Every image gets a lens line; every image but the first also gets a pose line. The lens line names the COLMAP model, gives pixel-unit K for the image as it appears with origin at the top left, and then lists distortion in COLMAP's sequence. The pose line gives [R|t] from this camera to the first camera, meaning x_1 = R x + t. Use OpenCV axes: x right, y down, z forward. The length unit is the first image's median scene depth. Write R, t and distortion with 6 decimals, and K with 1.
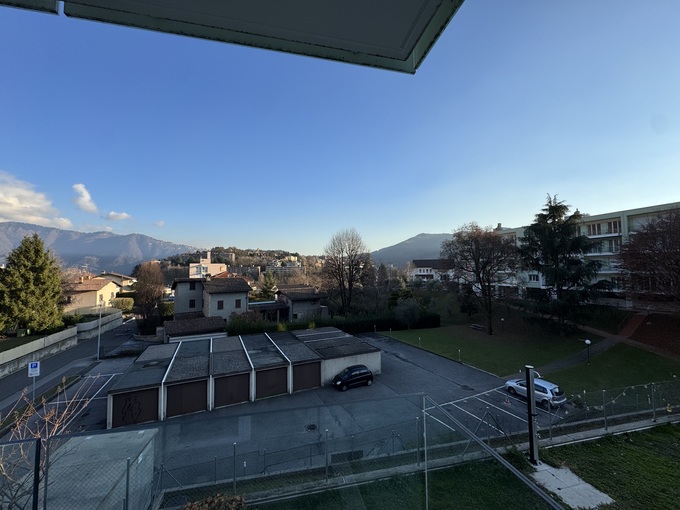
lens RADIAL K [[270.9, 0, 340.0], [0, 270.9, 253.5], [0, 0, 1]] dist [-0.001982, -0.000105]
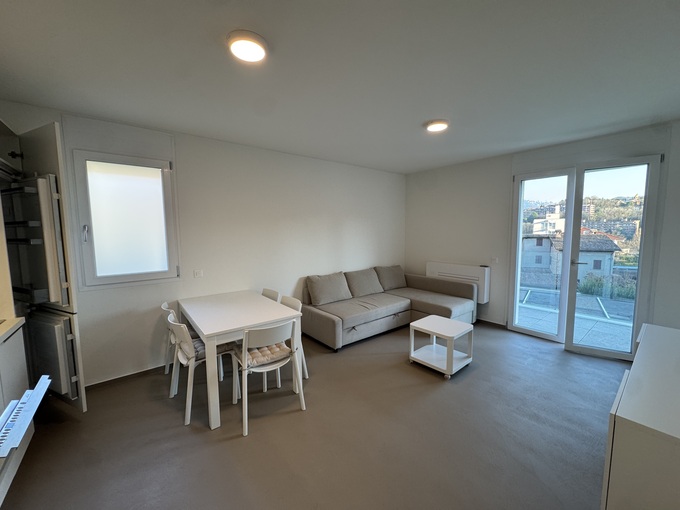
lens RADIAL K [[270.9, 0, 340.5], [0, 270.9, 254.2], [0, 0, 1]] dist [-0.001982, -0.000105]
pose [[0.437190, 0.084953, -0.895348, 0.041883], [0.061189, 0.990412, 0.123851, -0.005551], [0.897285, -0.108932, 0.427800, -0.122169]]
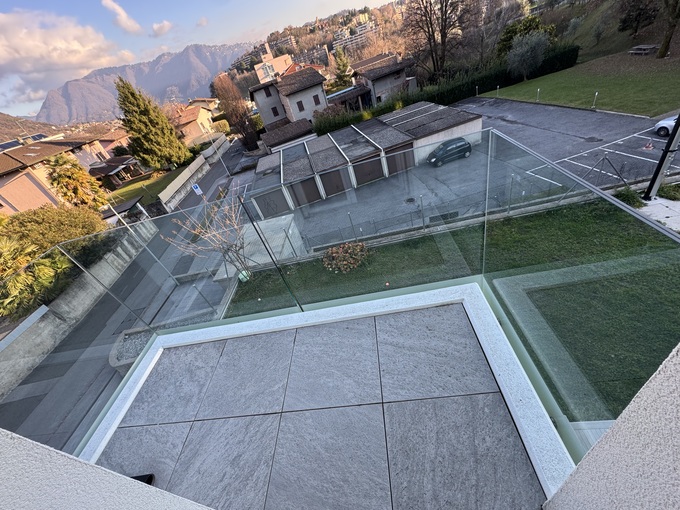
lens RADIAL K [[270.9, 0, 338.9], [0, 270.9, 256.6], [0, 0, 1]] dist [-0.001982, -0.000105]
pose [[0.934373, -0.048318, -0.353006, 0.003692], [0.277371, 0.720512, 0.635553, 0.000647], [0.223637, -0.691757, 0.686629, -0.010152]]
